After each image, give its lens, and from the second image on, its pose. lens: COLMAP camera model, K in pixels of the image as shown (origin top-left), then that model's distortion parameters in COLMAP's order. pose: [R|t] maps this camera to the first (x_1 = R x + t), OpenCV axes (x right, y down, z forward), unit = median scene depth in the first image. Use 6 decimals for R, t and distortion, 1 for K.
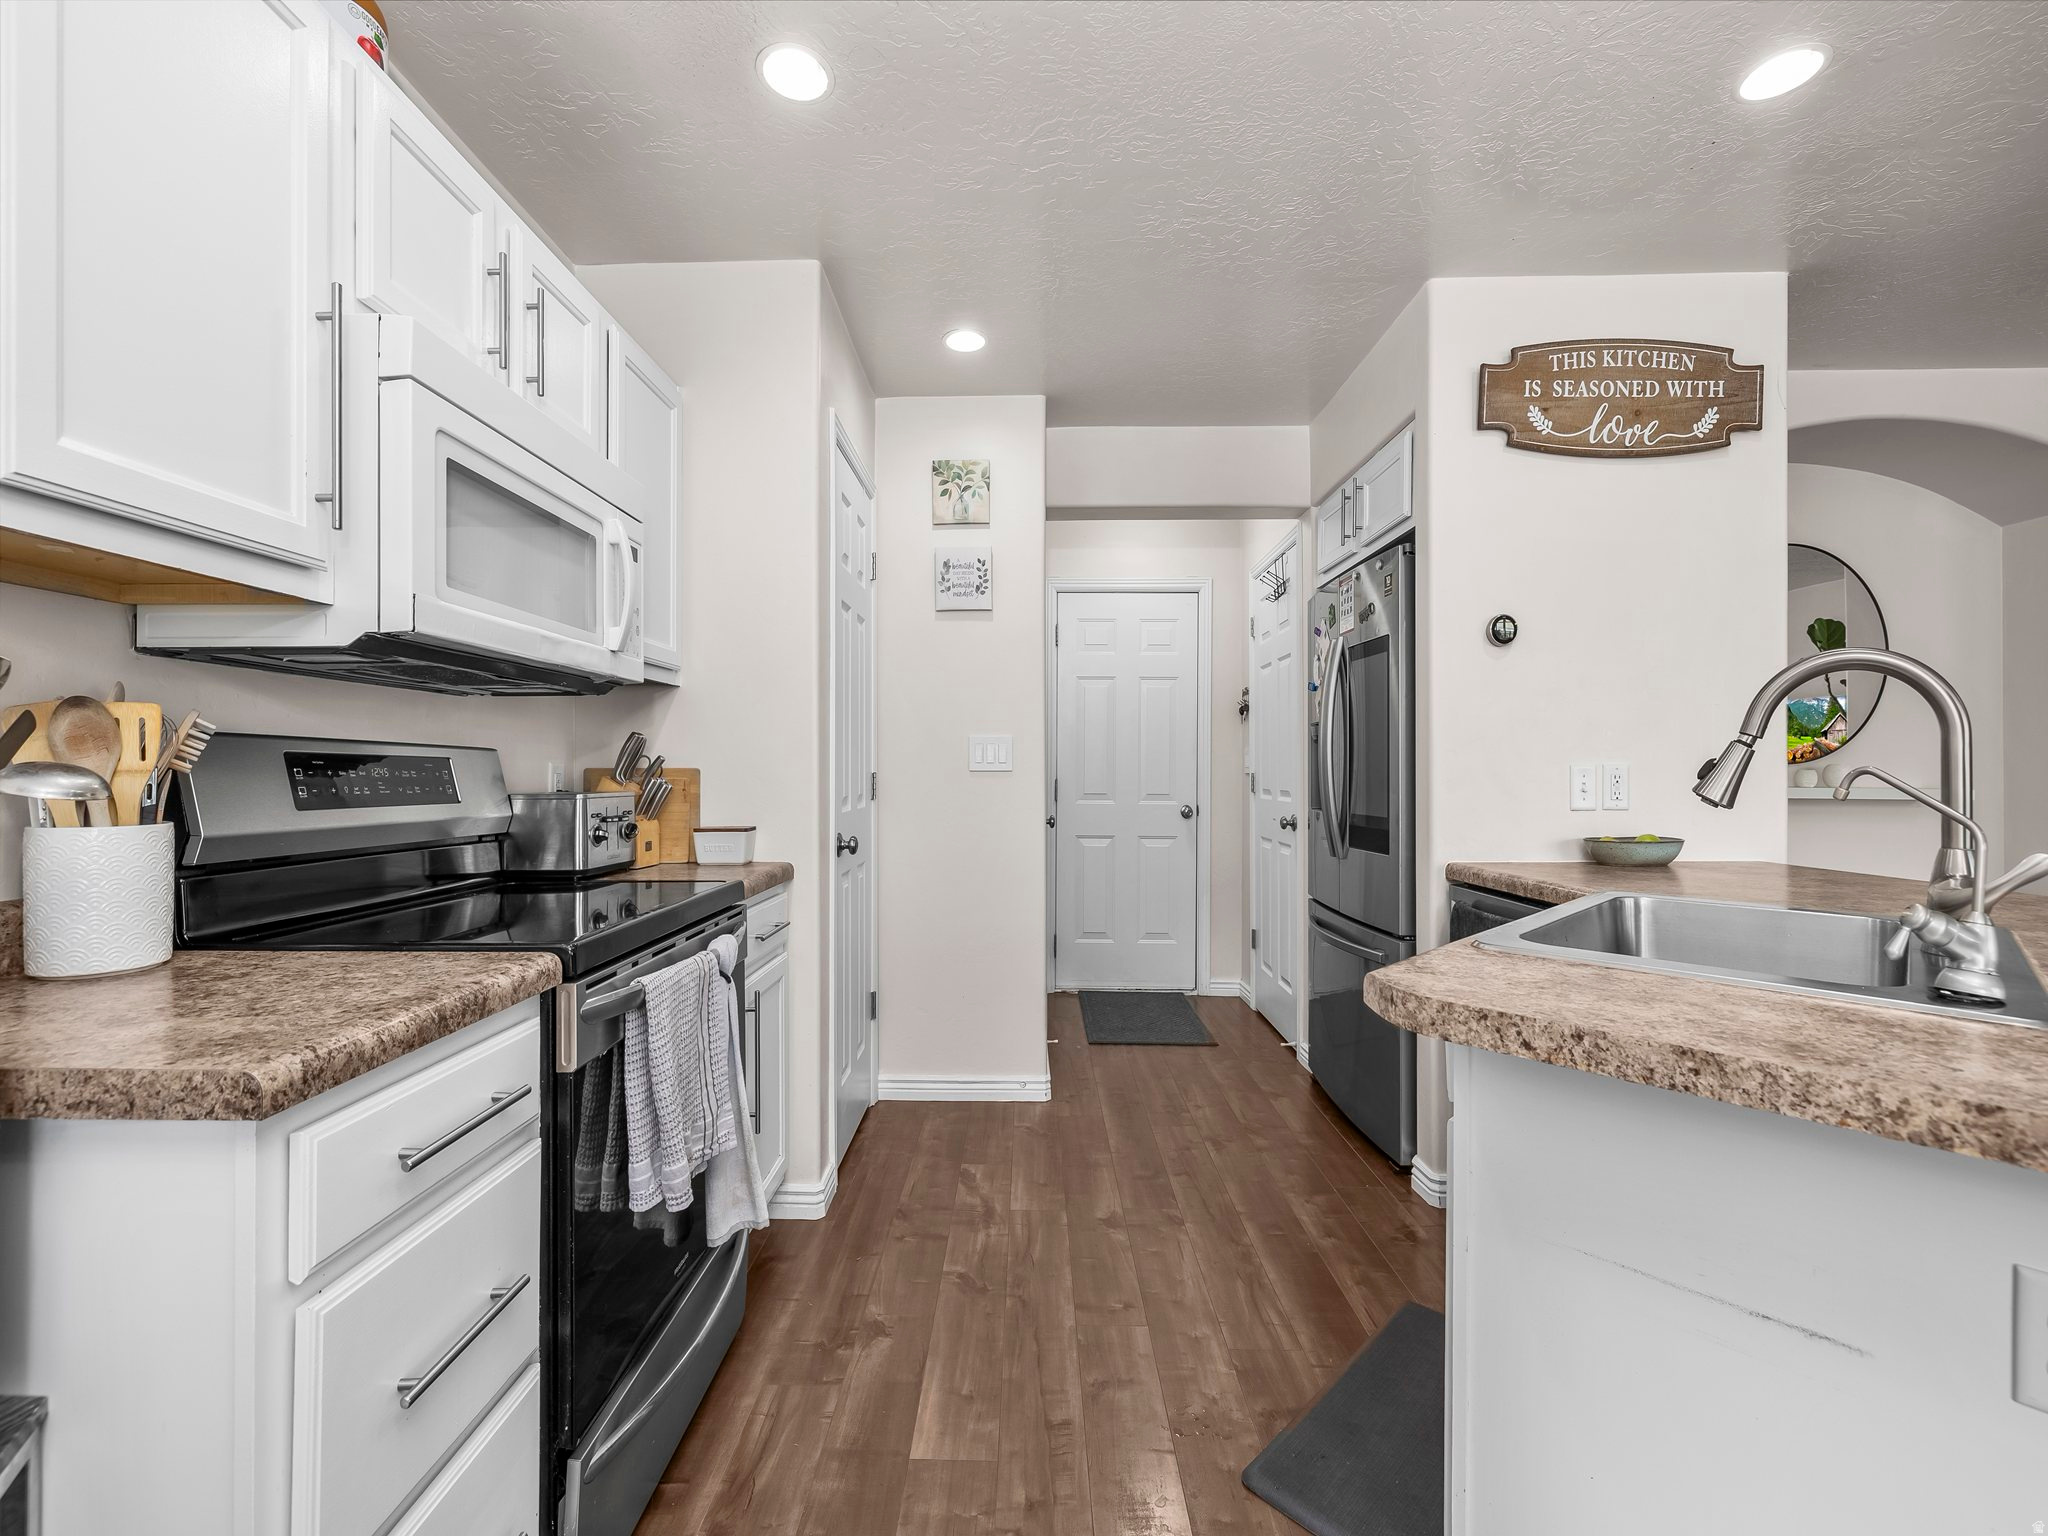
lens RADIAL K [[962.6, 0, 1023.4], [0, 962.6, 765.0], [0, 0, 1]] dist [0.001463, 0.000481]
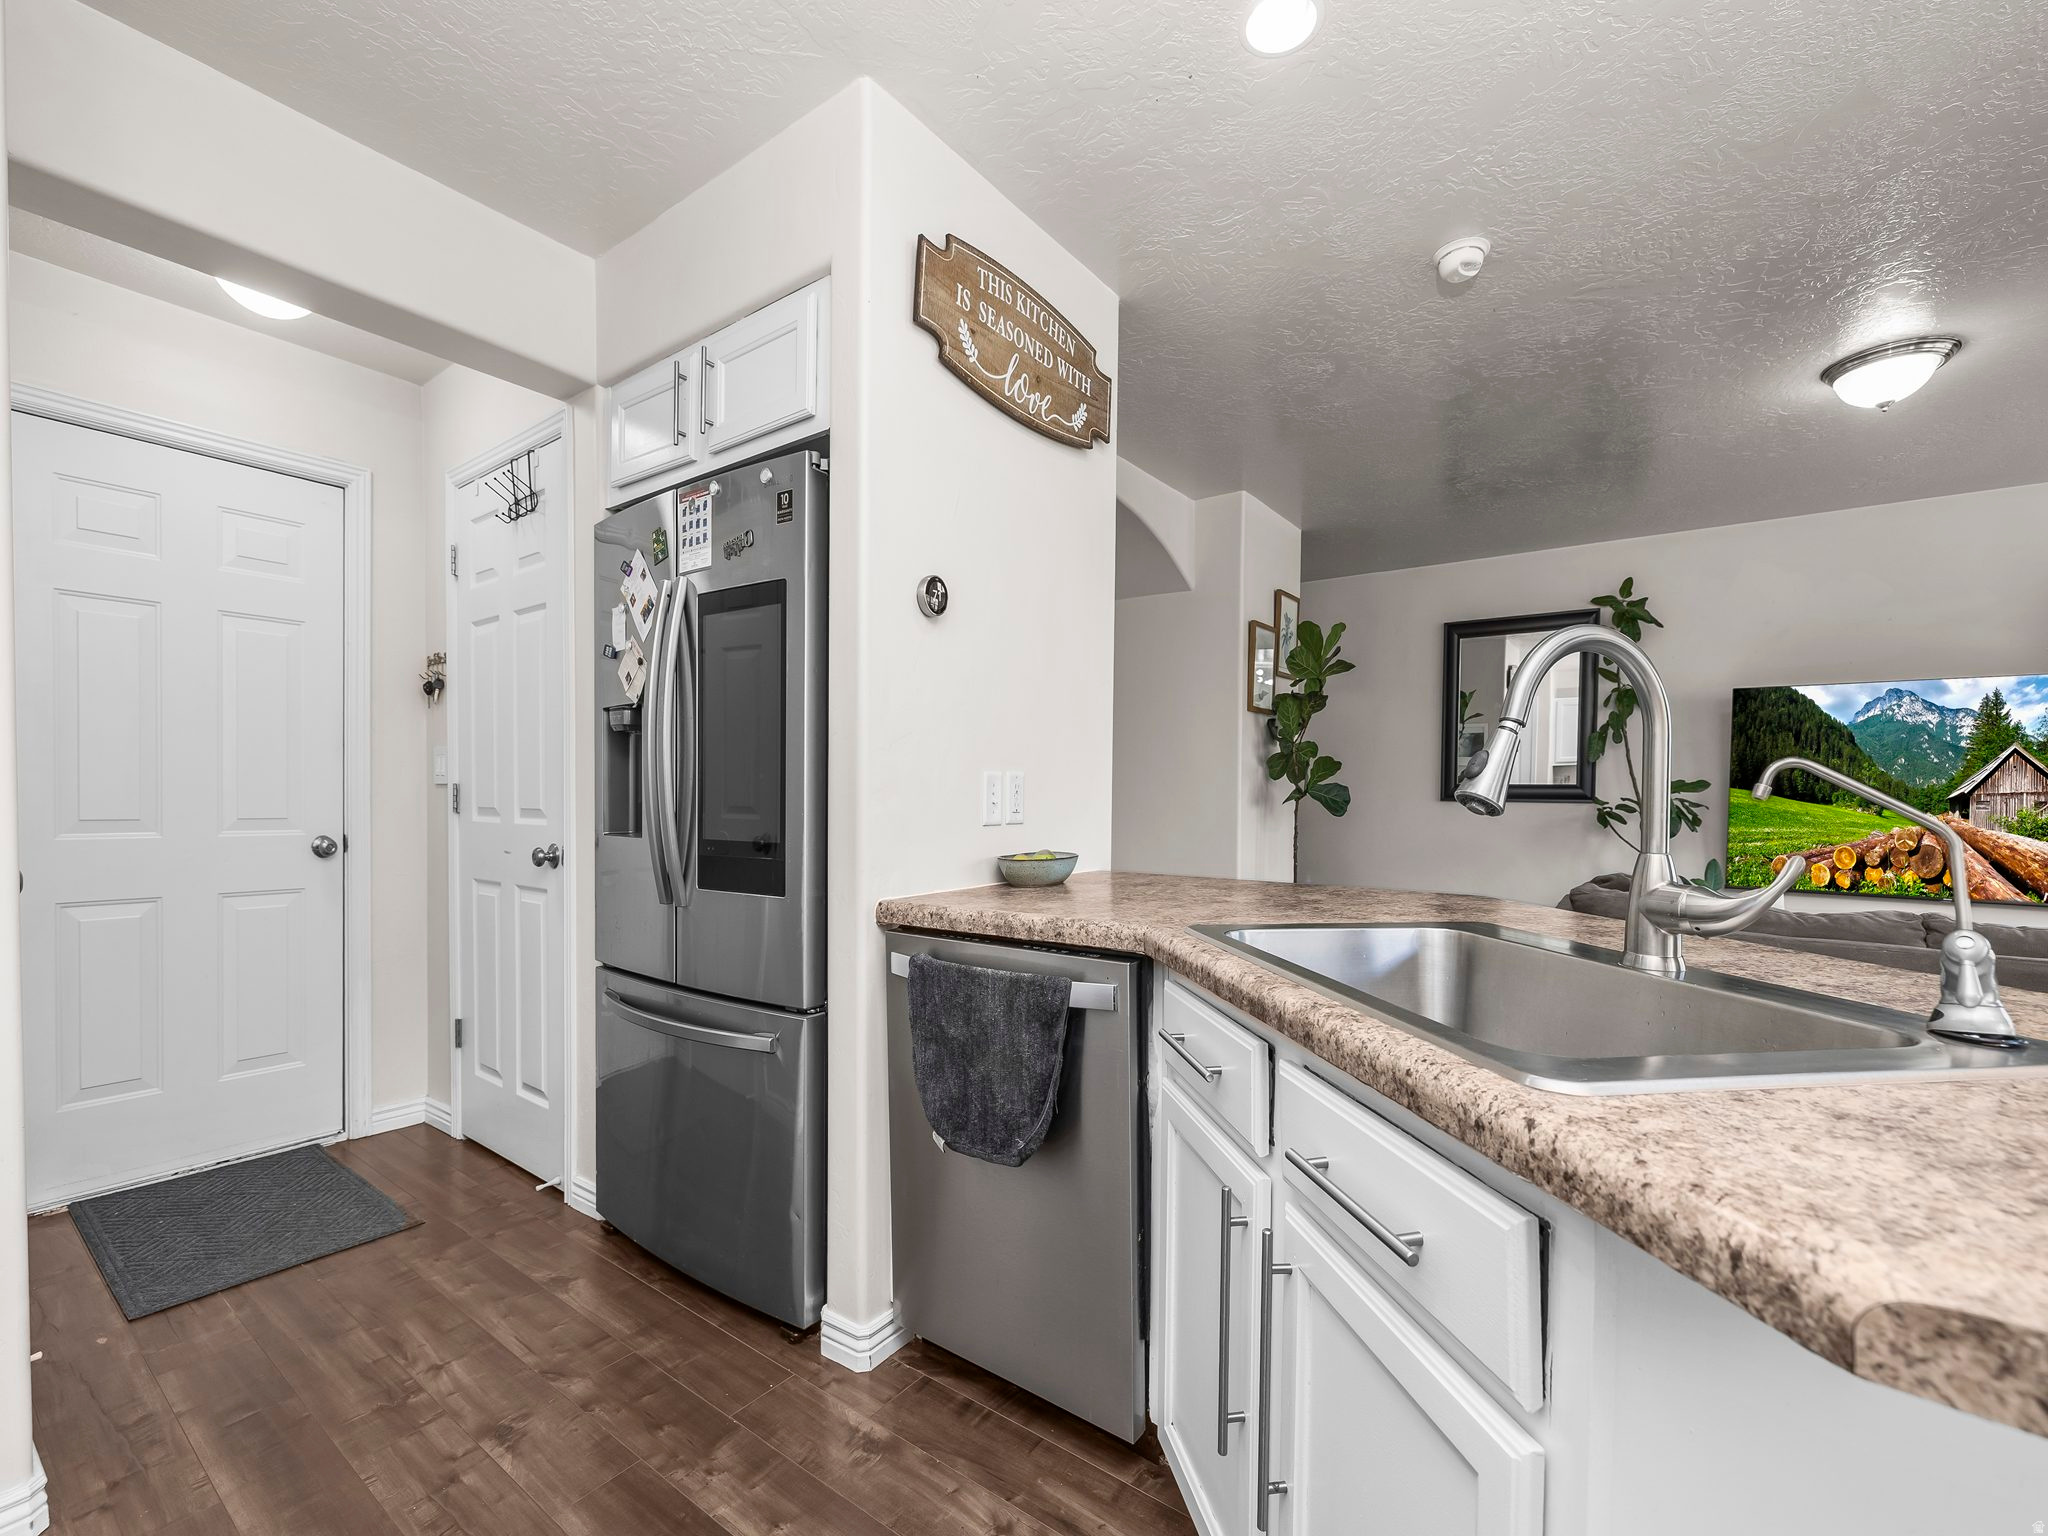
lens RADIAL K [[863.7, 0, 999.3], [0, 863.7, 811.5], [0, 0, 1]] dist [0.000917, -0.000443]
pose [[0.580156, -0.015636, 0.814355, -0.041054], [-0.007351, 0.999674, 0.024431, 0.015514], [-0.814472, -0.020160, 0.579853, 0.523052]]
